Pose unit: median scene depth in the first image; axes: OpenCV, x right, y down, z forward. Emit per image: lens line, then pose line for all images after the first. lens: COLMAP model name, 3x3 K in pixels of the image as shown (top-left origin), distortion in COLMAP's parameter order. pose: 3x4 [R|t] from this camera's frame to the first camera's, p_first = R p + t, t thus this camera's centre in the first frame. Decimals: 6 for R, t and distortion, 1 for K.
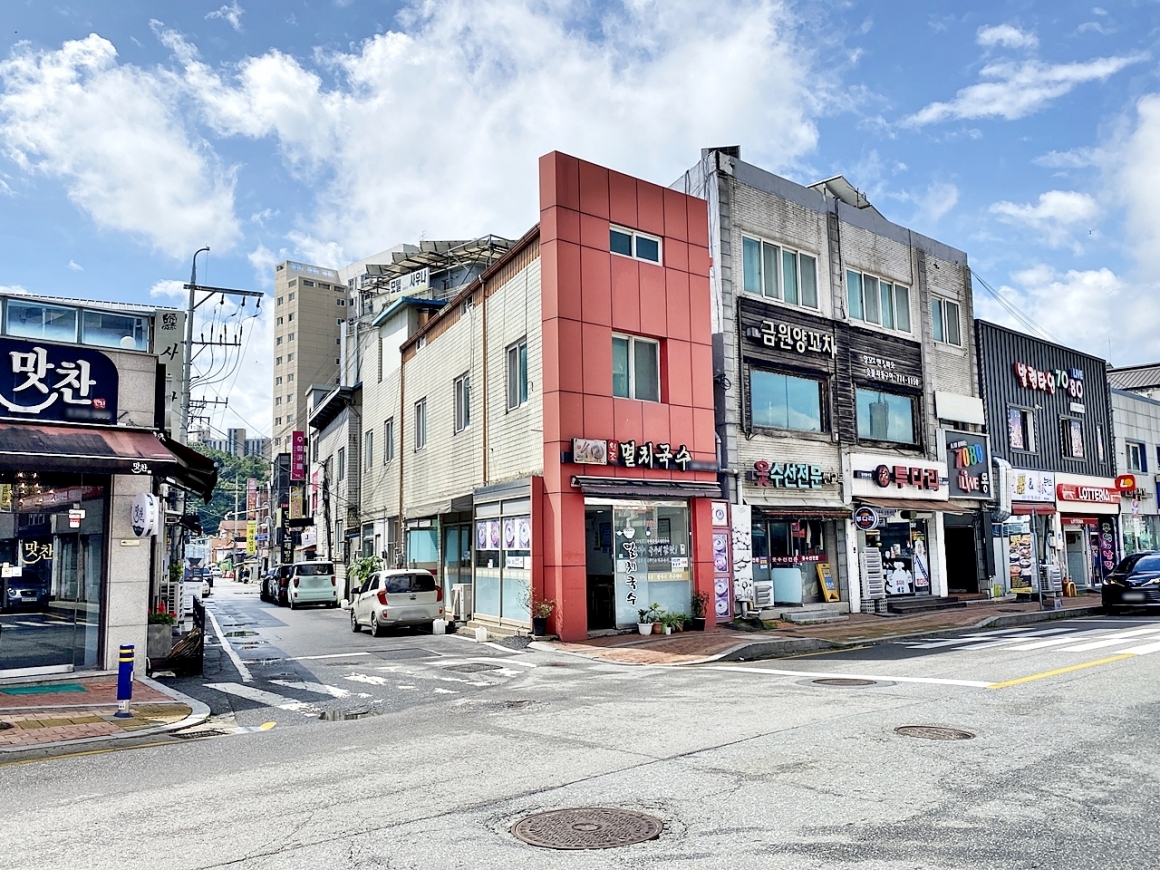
lens RADIAL K [[980.3, 0, 579.5], [0, 980.3, 425.6], [0, 0, 1]] dist [-0.030547, -0.012575]
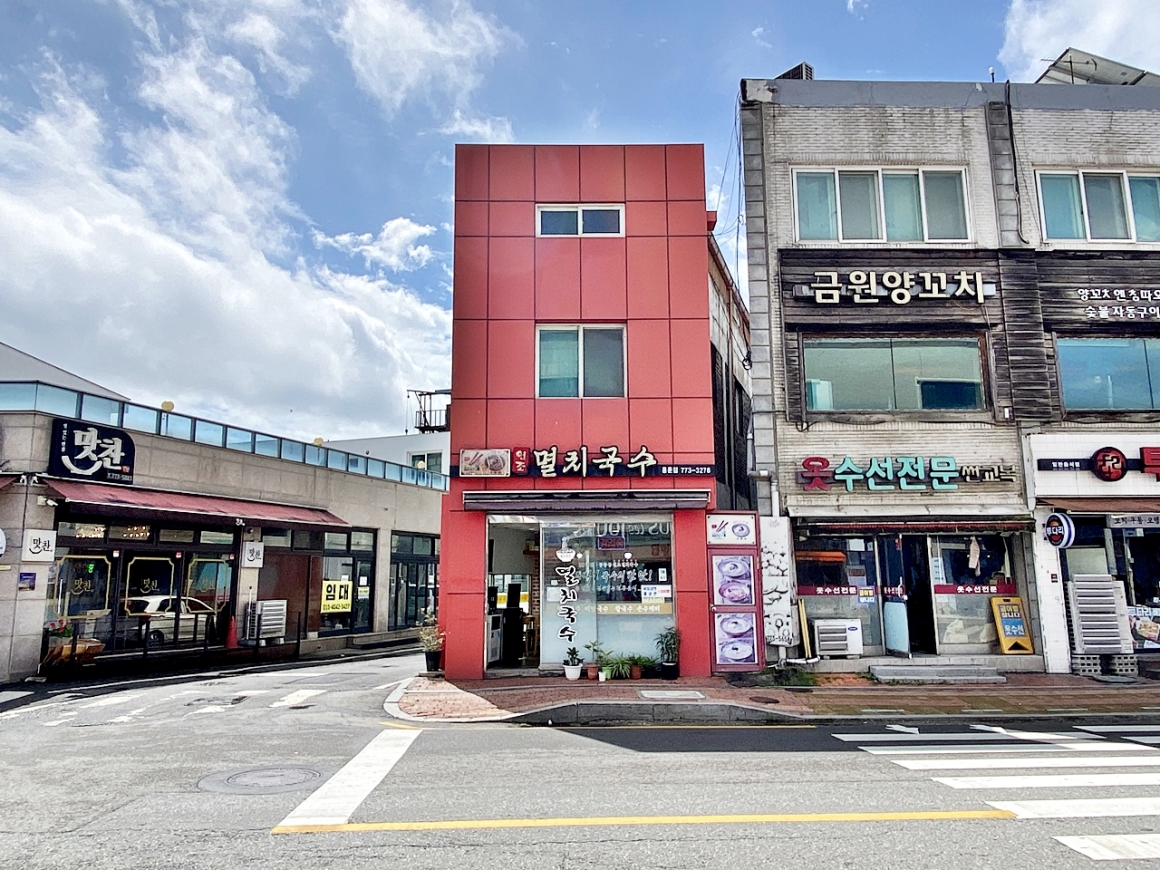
lens RADIAL K [[829.5, 0, 580.8], [0, 829.5, 436.6], [0, 0, 1]] dist [-0.004101, -0.021788]
pose [[0.753248, -0.102813, -0.649651, 0.452255], [0.077603, 0.994701, -0.067442, 0.048078], [0.653143, 0.000385, 0.757235, 0.393181]]
